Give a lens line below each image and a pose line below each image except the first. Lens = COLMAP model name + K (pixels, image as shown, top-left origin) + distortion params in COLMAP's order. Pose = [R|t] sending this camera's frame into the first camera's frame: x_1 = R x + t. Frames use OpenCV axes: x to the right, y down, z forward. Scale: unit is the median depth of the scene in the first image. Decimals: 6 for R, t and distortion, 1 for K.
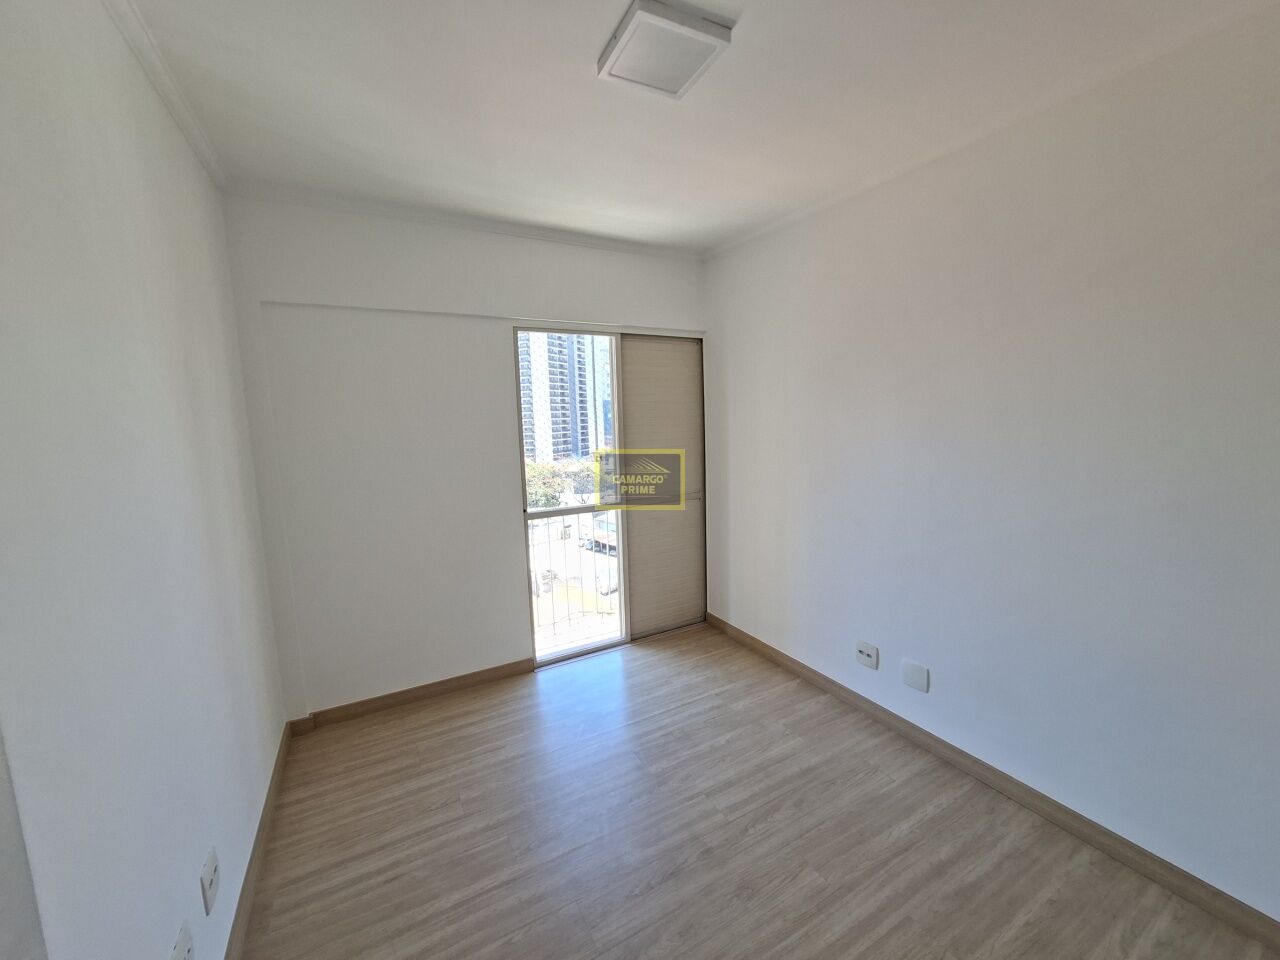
lens RADIAL K [[509.4, 0, 642.9], [0, 509.4, 482.4], [0, 0, 1]] dist [-0.014407, -0.000671]
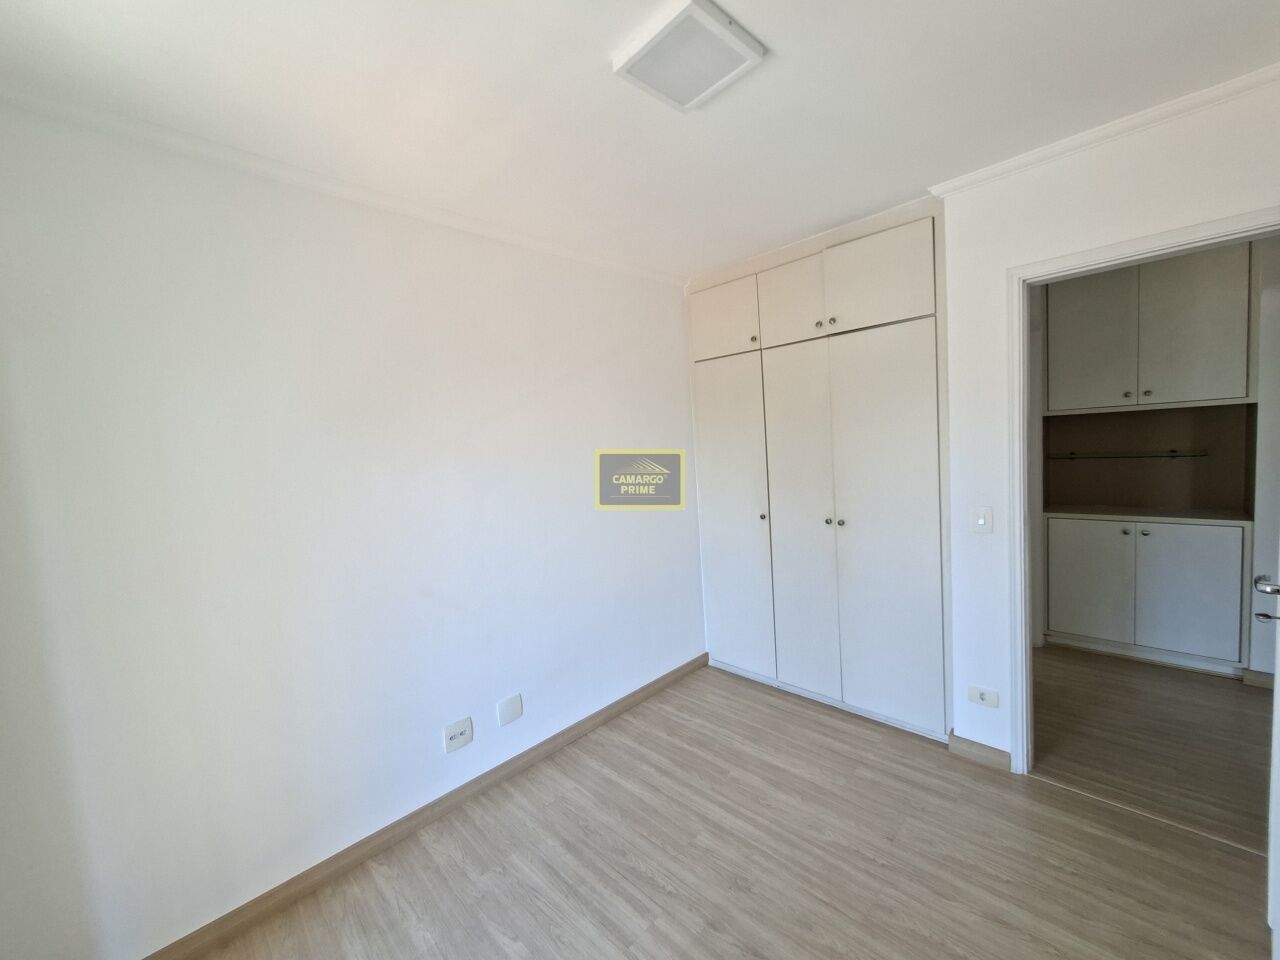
lens RADIAL K [[509.4, 0, 645.5], [0, 509.4, 482.2], [0, 0, 1]] dist [-0.014407, -0.000671]
pose [[-0.298551, -0.030137, 0.953918, -0.618093], [0.190895, 0.977418, 0.090624, -0.137220], [-0.935108, 0.209154, -0.286056, 1.105490]]
